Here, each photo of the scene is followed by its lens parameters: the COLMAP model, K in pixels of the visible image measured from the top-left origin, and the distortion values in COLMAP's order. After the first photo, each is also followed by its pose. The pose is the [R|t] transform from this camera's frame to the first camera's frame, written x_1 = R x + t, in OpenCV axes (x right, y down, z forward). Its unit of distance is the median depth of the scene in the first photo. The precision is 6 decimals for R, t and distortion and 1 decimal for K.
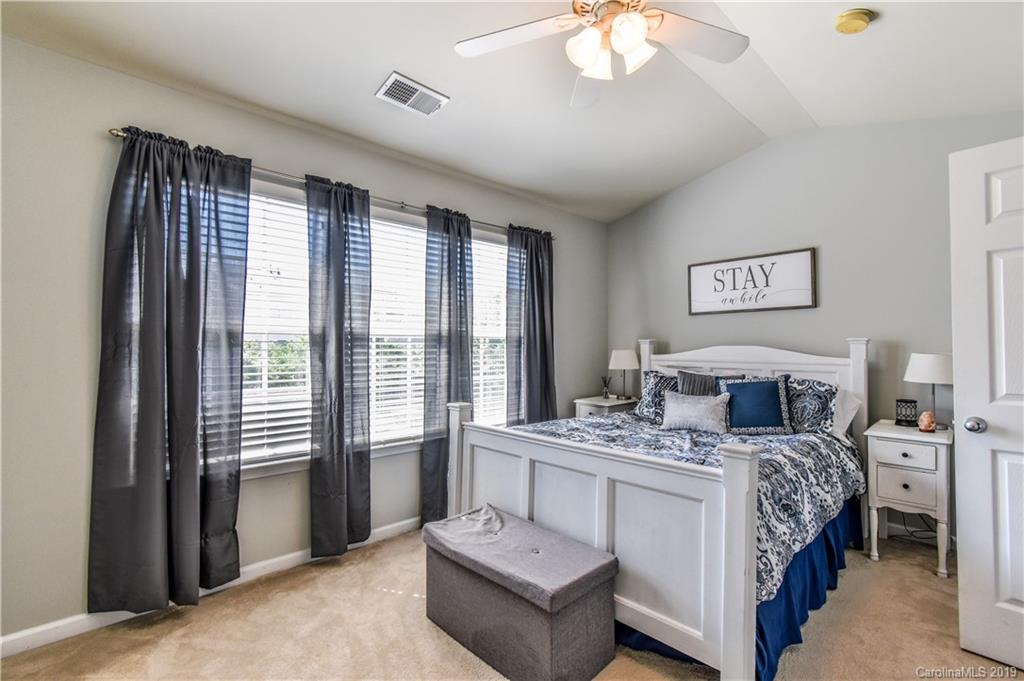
lens RADIAL K [[463.1, 0, 512.0], [0, 463.1, 340.5], [0, 0, 1]] dist [-0.026363, 0.000005]
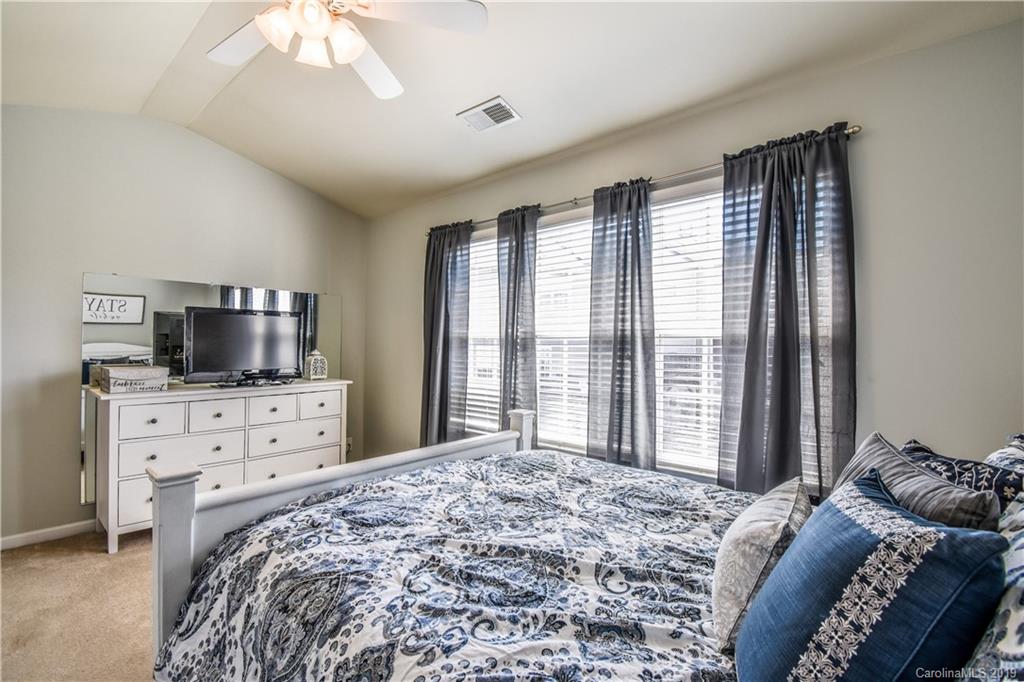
lens RADIAL K [[468.9, 0, 512.0], [0, 468.9, 341.0], [0, 0, 1]] dist [-0.000190, -0.000056]
pose [[0.089350, 0.002346, -0.995997, 0.721560], [0.018455, 0.999822, 0.004011, -0.009813], [0.995829, -0.018739, 0.089291, 0.776750]]
